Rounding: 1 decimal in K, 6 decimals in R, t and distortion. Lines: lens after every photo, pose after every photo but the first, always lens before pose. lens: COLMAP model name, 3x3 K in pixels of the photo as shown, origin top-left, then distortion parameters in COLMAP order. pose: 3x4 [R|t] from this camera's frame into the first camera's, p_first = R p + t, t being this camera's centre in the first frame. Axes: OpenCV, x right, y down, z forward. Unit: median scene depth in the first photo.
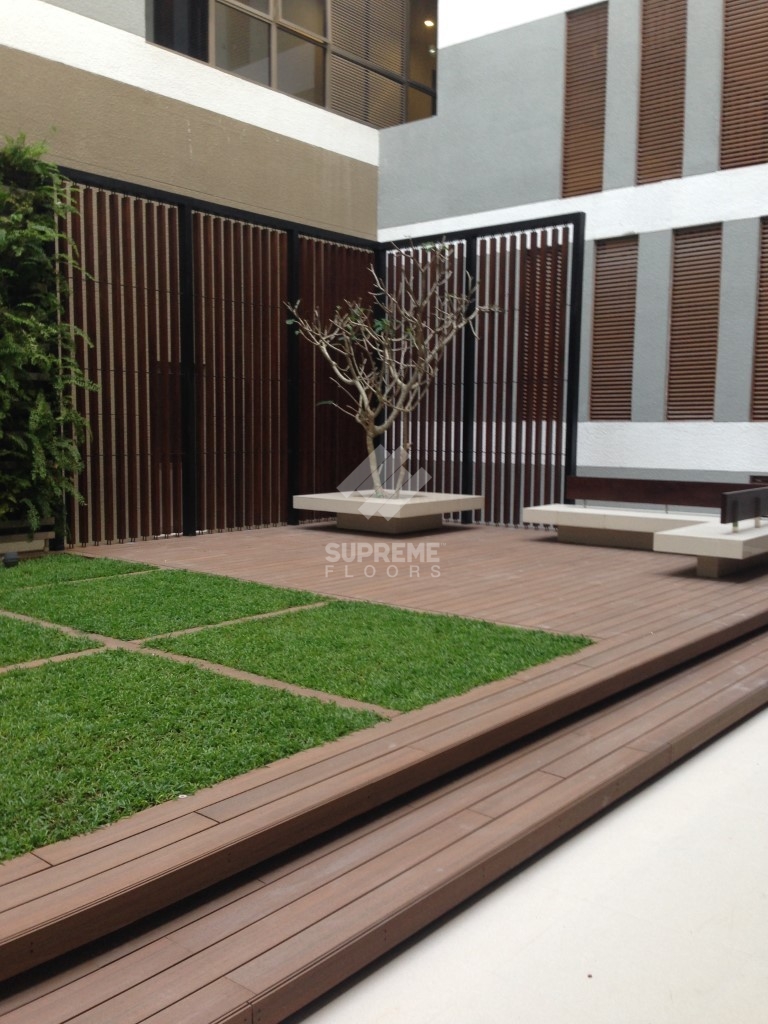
lens RADIAL K [[938.5, 0, 384.0], [0, 938.5, 512.0], [0, 0, 1]] dist [0.099722, -0.148555]
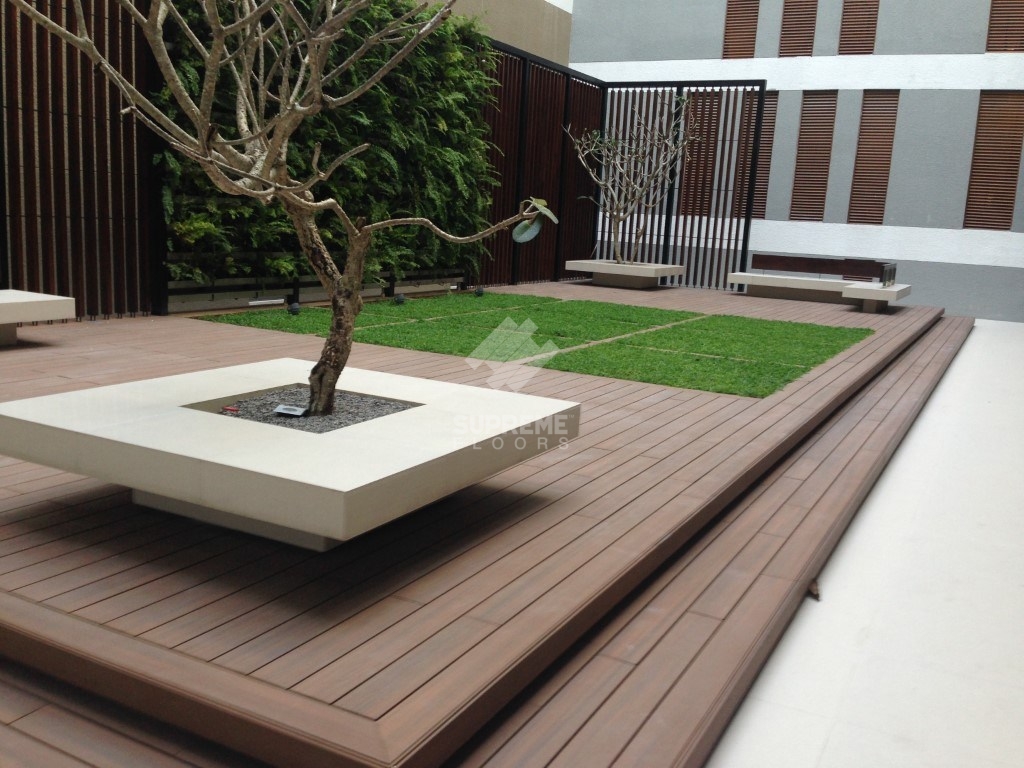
lens RADIAL K [[938.5, 0, 511.7], [0, 938.5, 366.6], [0, 0, 1]] dist [0.099722, -0.148555]
pose [[0.976608, 0.013670, 0.214591, -0.462973], [-0.030202, 0.996804, 0.073951, 0.038403], [-0.212895, -0.078703, 0.973900, -0.394022]]
